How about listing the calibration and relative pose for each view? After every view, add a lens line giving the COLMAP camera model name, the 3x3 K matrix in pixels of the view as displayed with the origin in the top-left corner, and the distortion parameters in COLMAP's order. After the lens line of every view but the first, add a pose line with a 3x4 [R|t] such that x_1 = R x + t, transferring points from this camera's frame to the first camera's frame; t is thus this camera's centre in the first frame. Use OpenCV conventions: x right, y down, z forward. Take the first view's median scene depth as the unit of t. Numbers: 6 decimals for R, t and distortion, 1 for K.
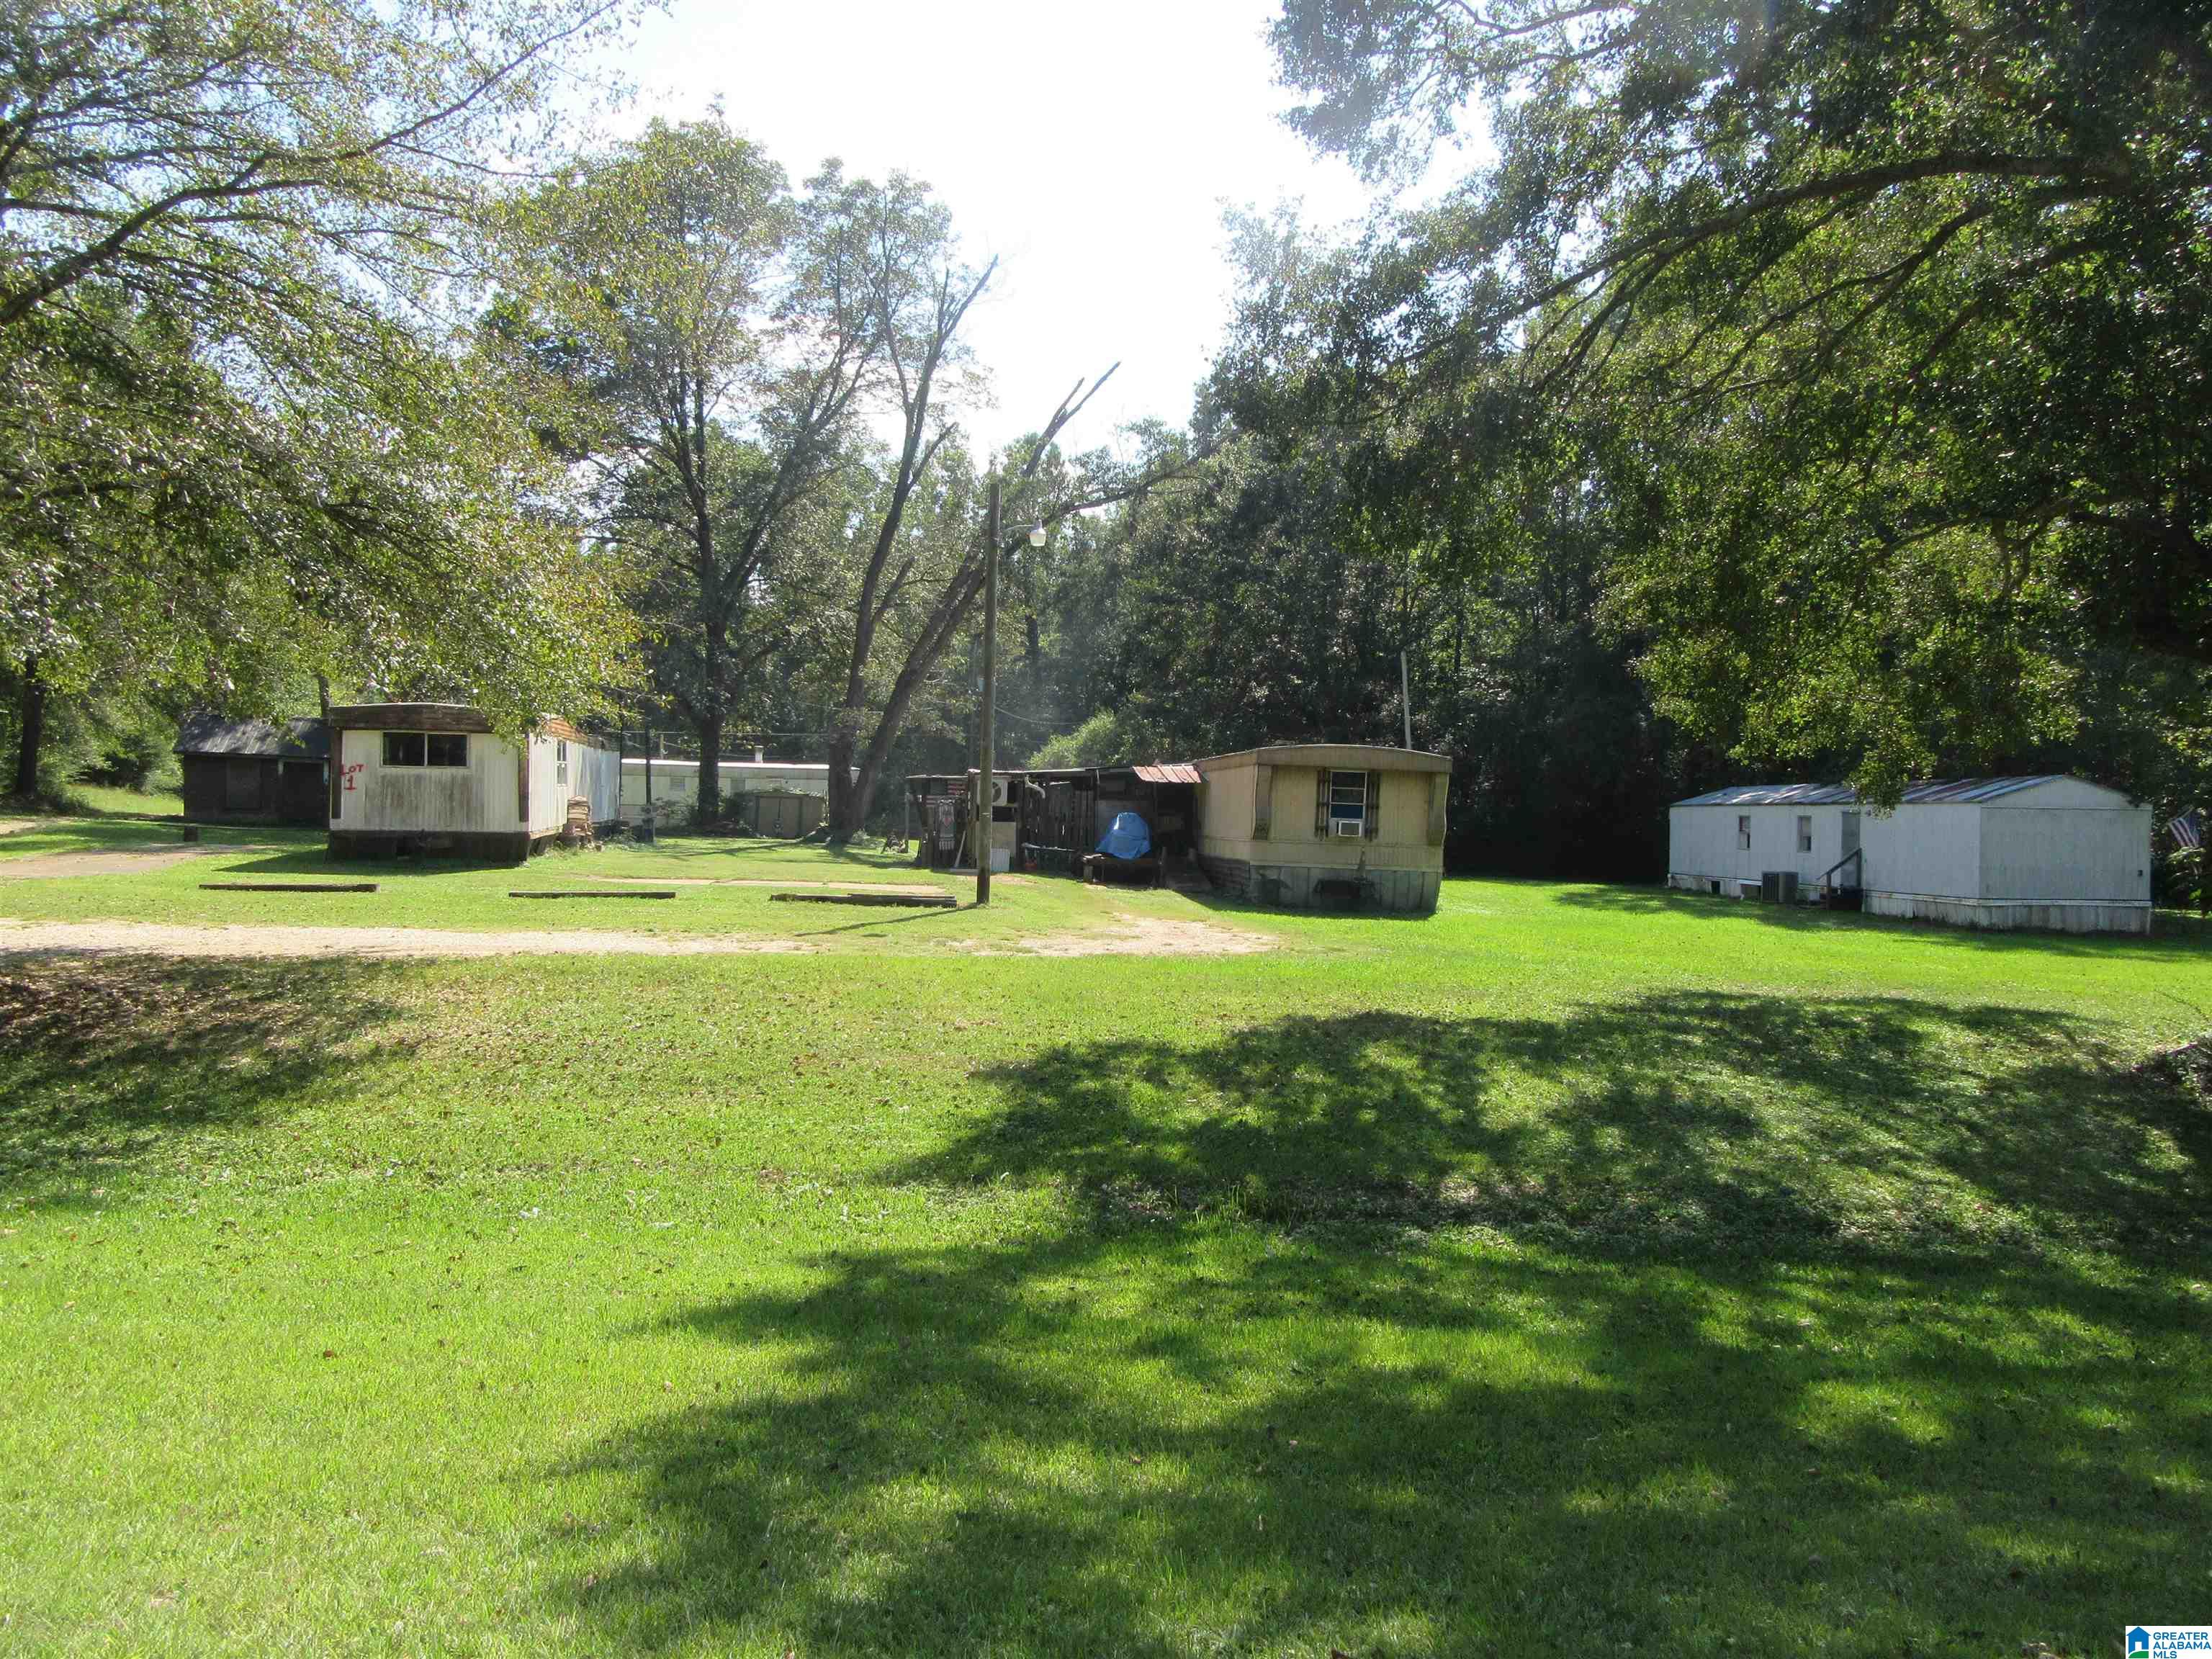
lens RADIAL K [[1641.1, 0, 1111.4], [0, 1641.1, 833.7], [0, 0, 1]] dist [0.002230, 0.011501]
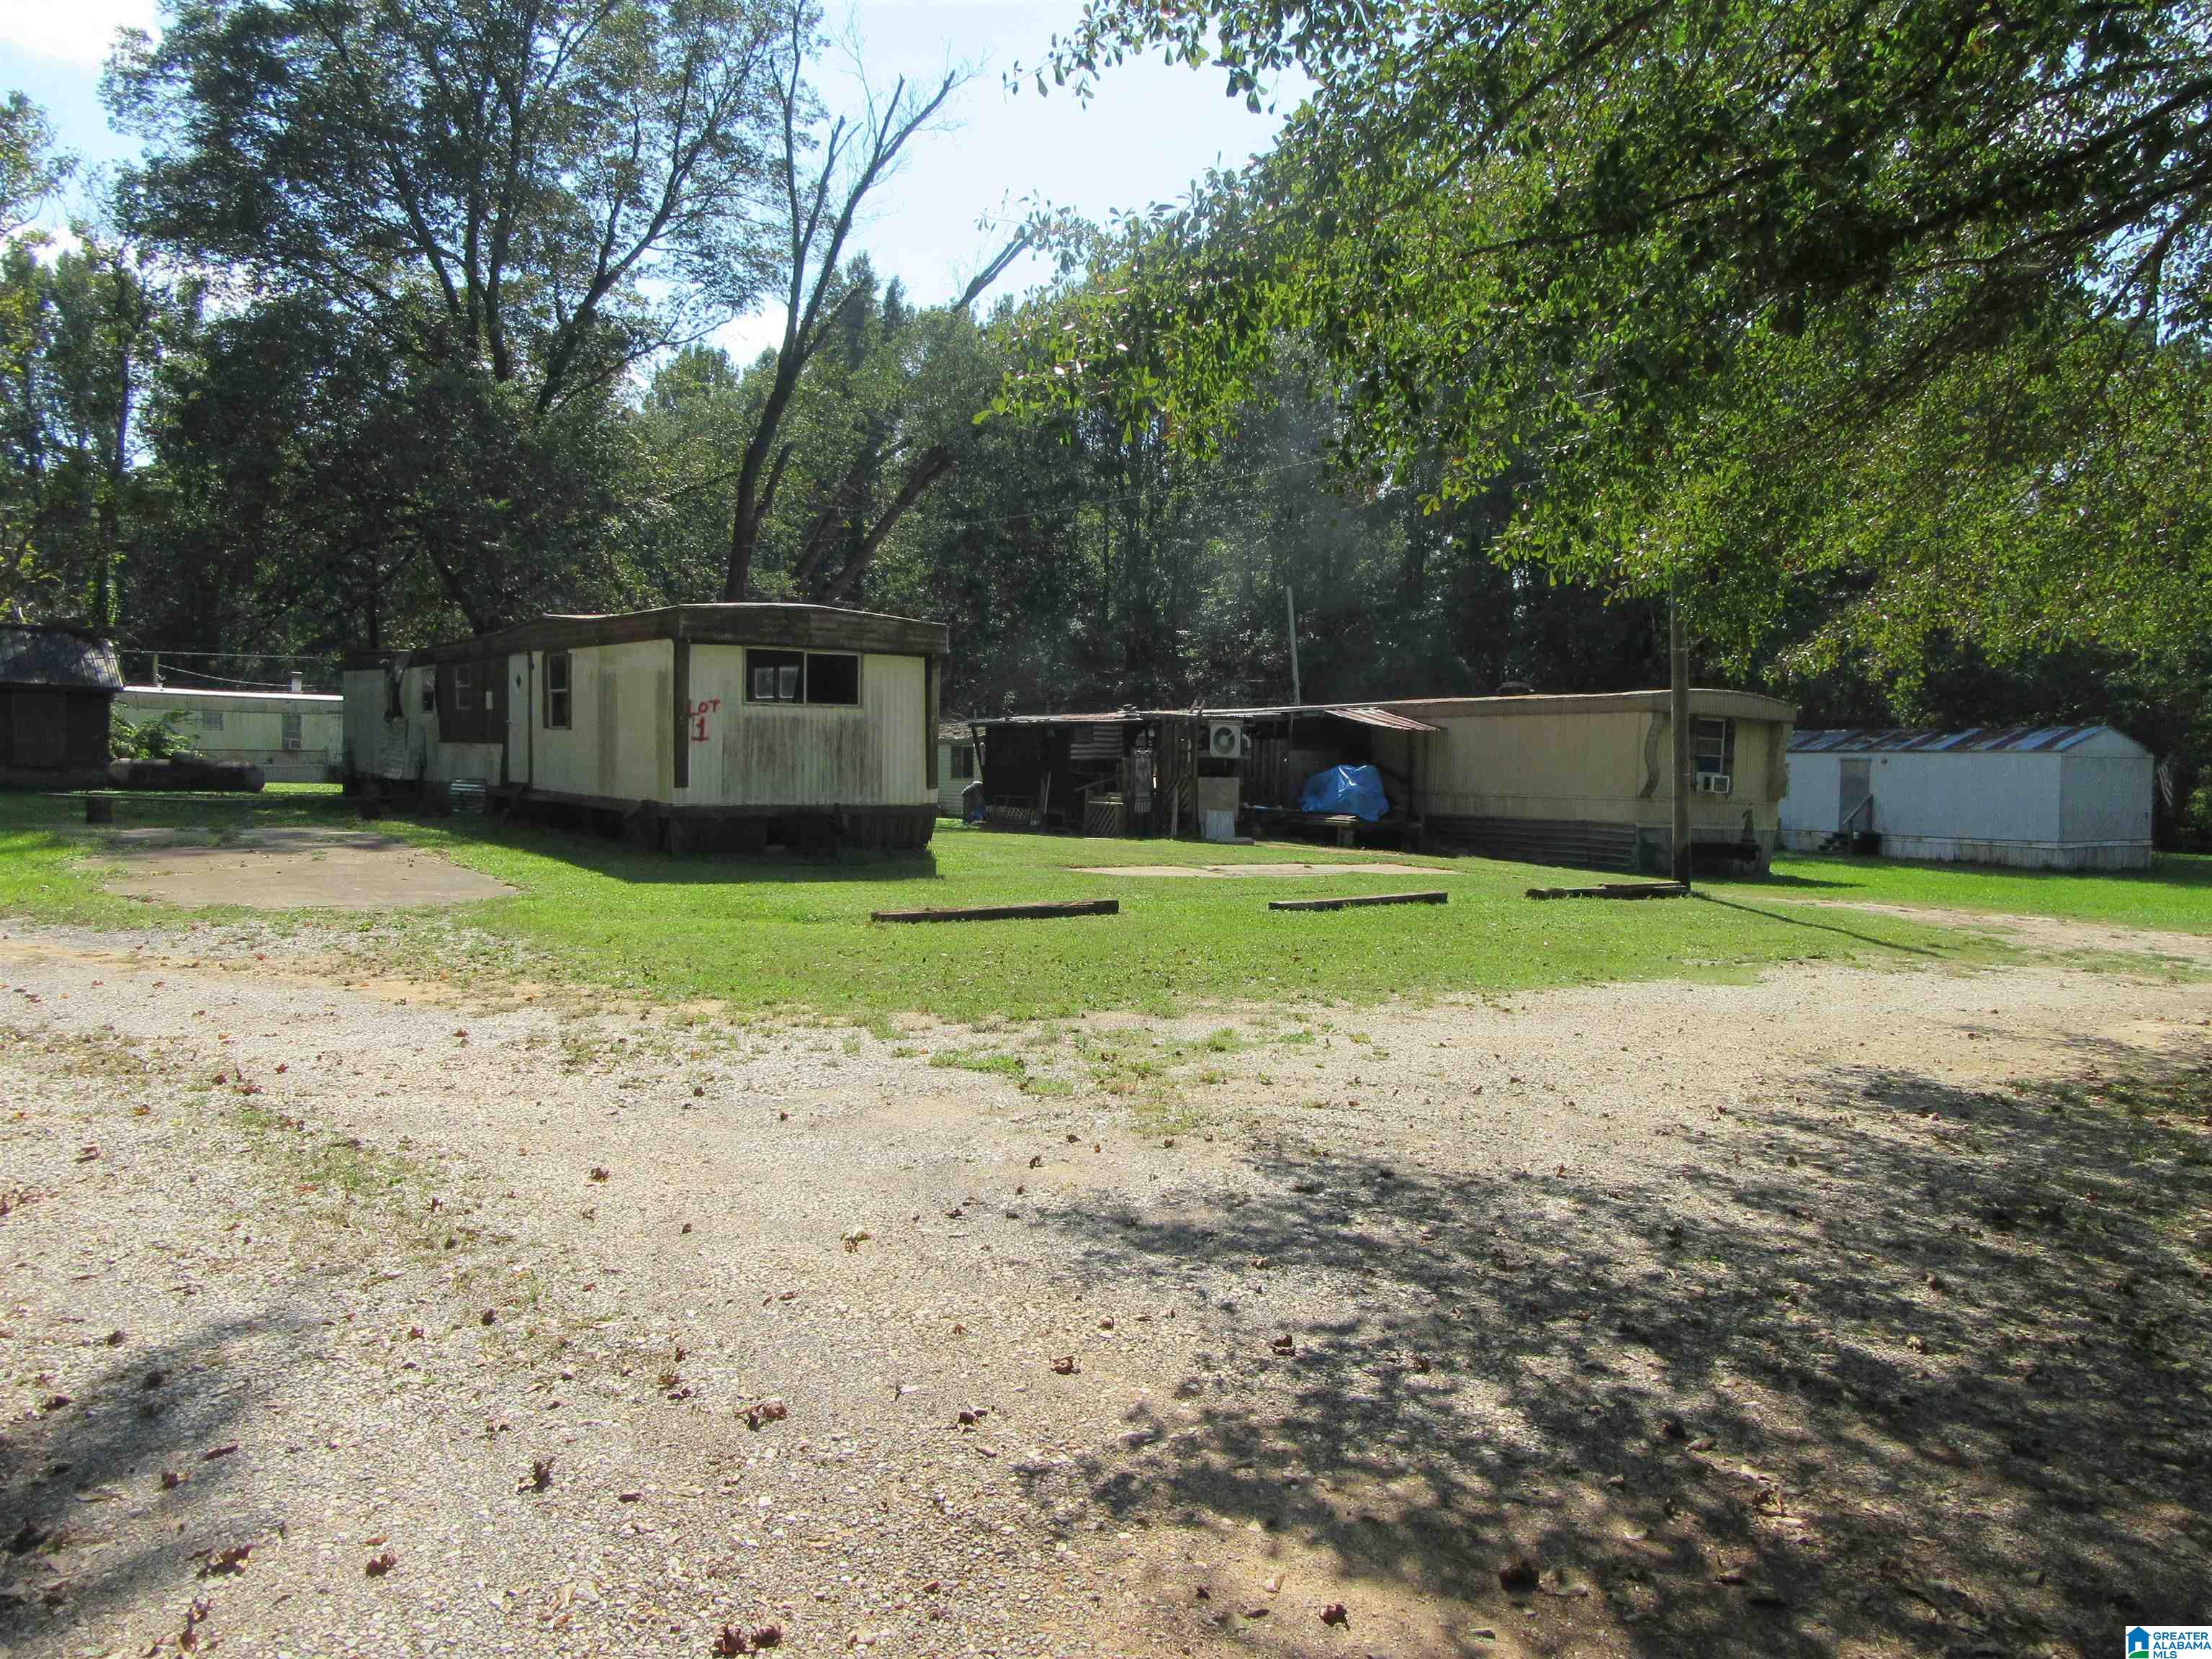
lens RADIAL K [[1641.1, 0, 1115.2], [0, 1641.1, 823.1], [0, 0, 1]] dist [0.002230, 0.011501]
pose [[0.900240, -0.020618, 0.434906, -0.692788], [0.006837, 0.999424, 0.033228, -0.017763], [-0.435341, -0.026940, 0.899862, 0.438521]]
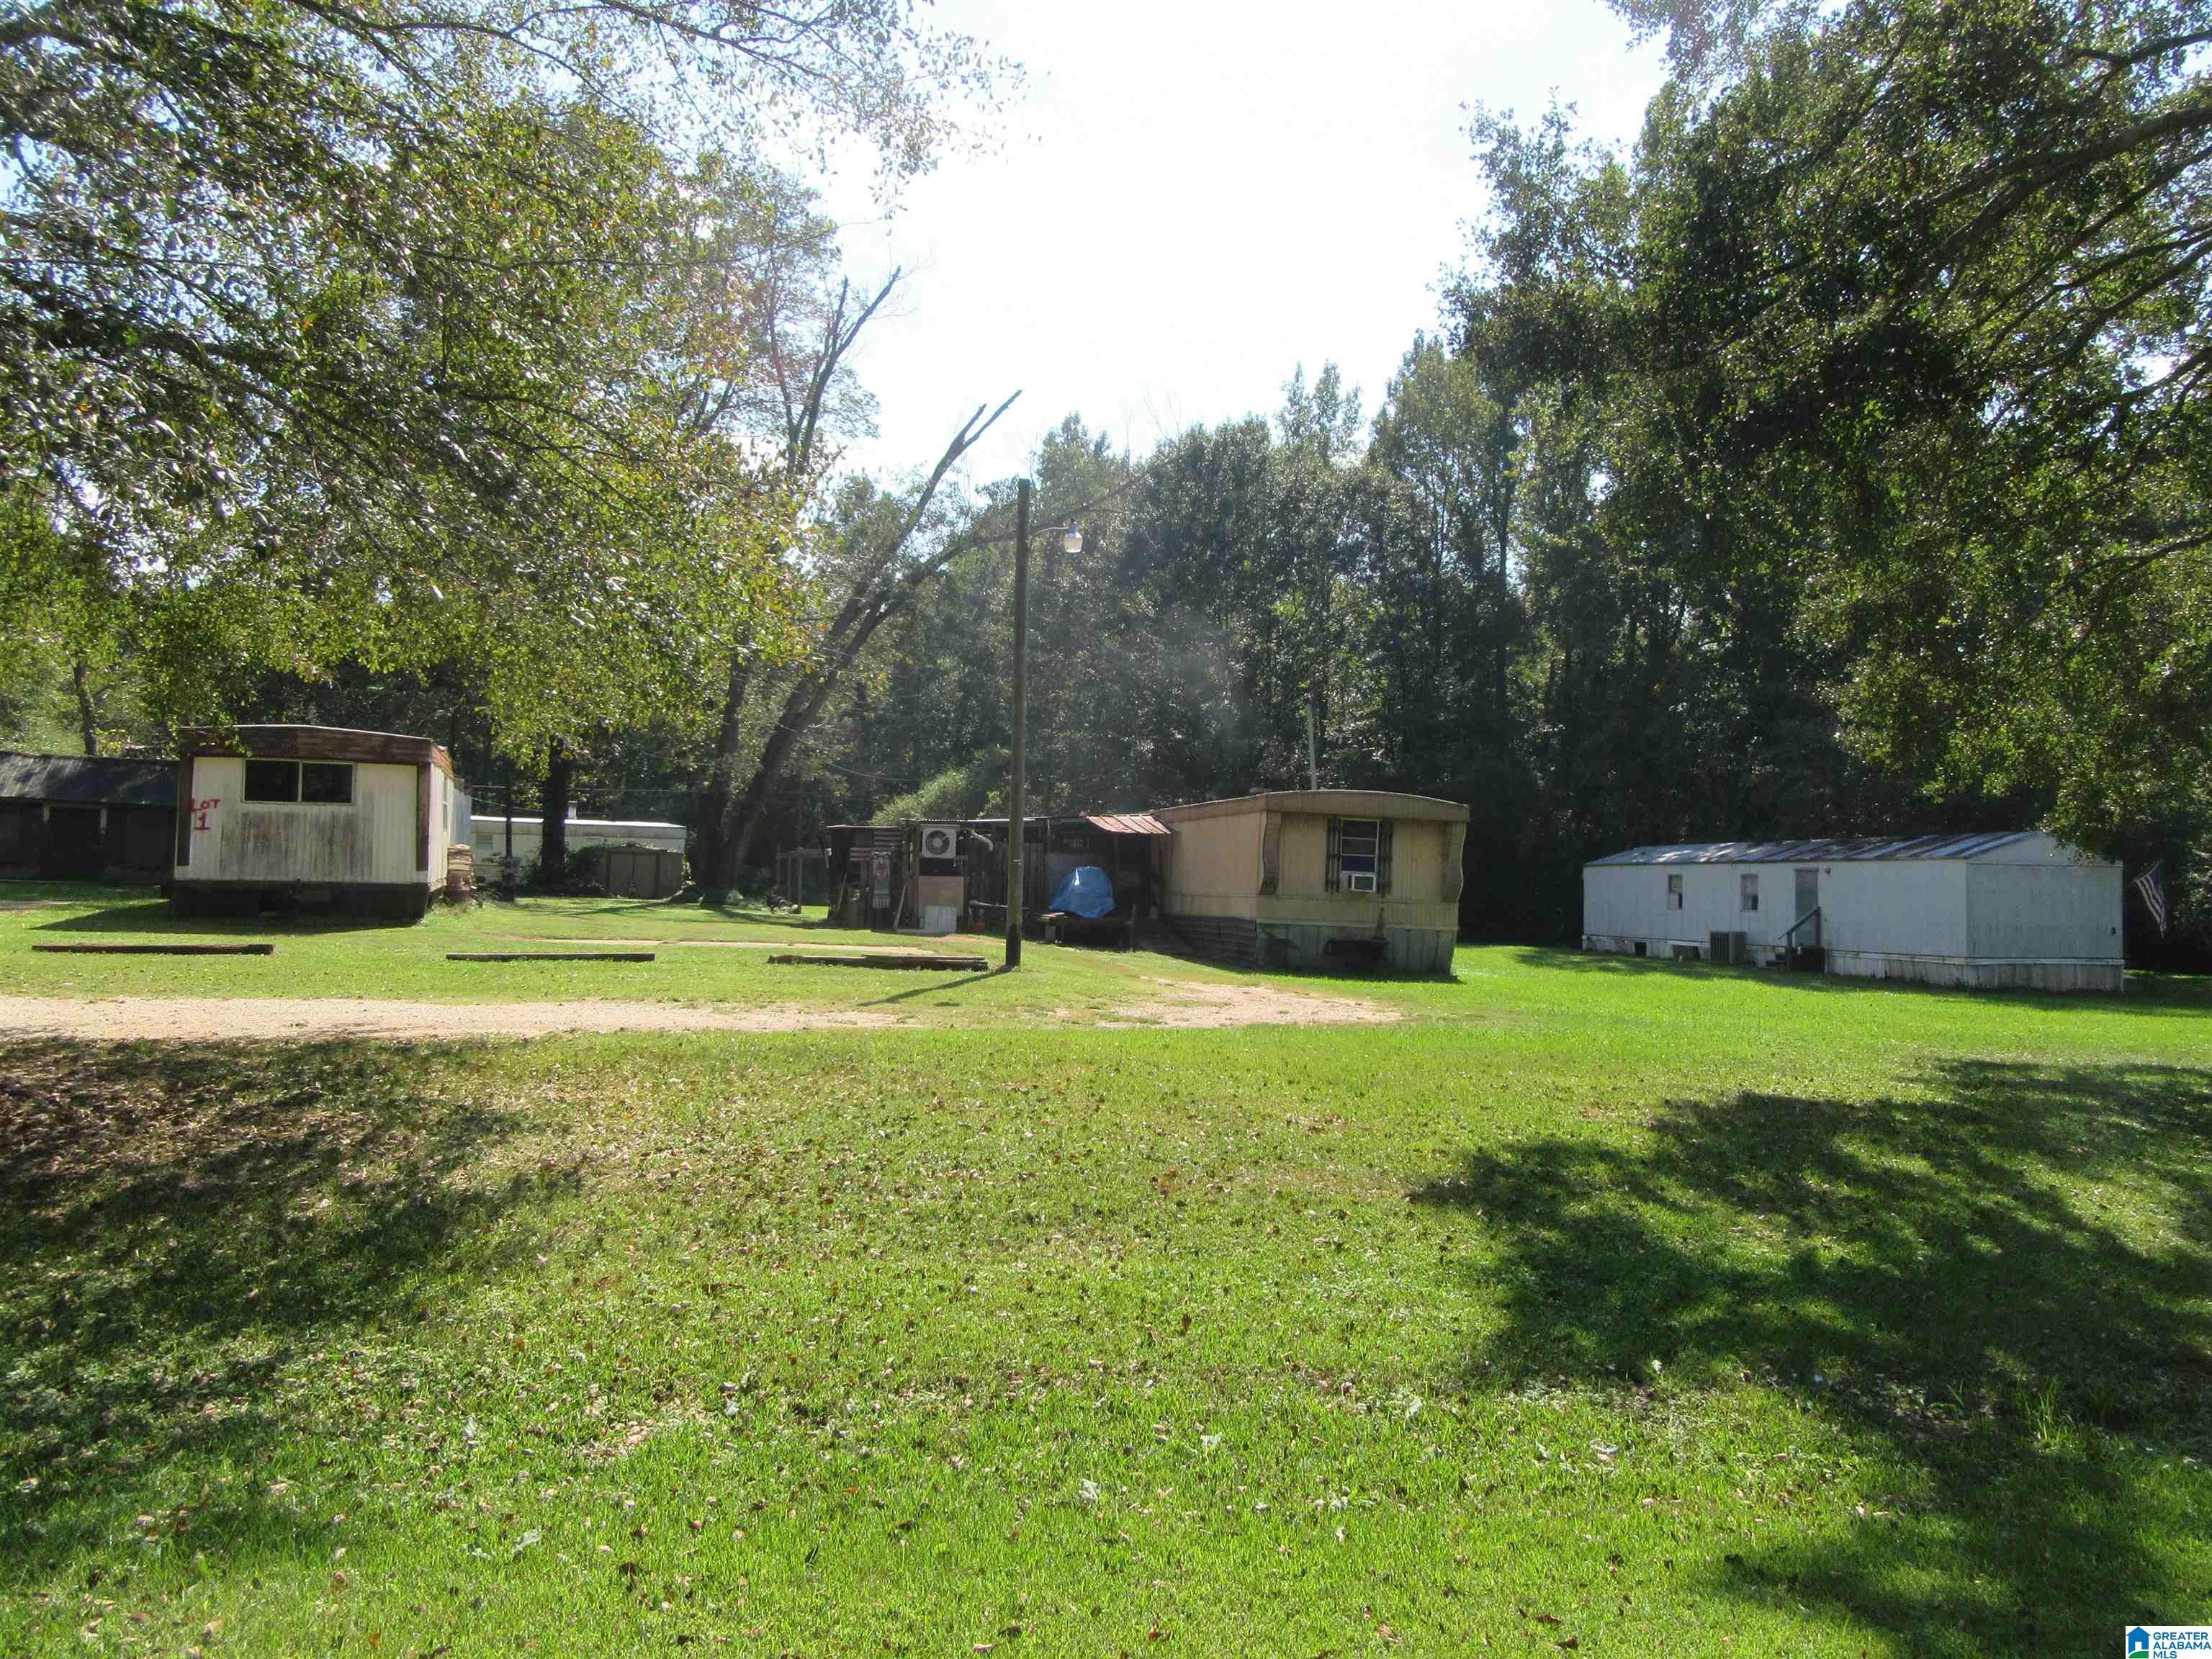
lens RADIAL K [[1641.1, 0, 1109.2], [0, 1641.1, 826.9], [0, 0, 1]] dist [0.002230, 0.011501]
pose [[0.989899, 0.006943, 0.141603, -0.157789], [-0.000487, 0.998961, -0.045579, 0.009787], [-0.141773, 0.045050, 0.988874, 0.156640]]
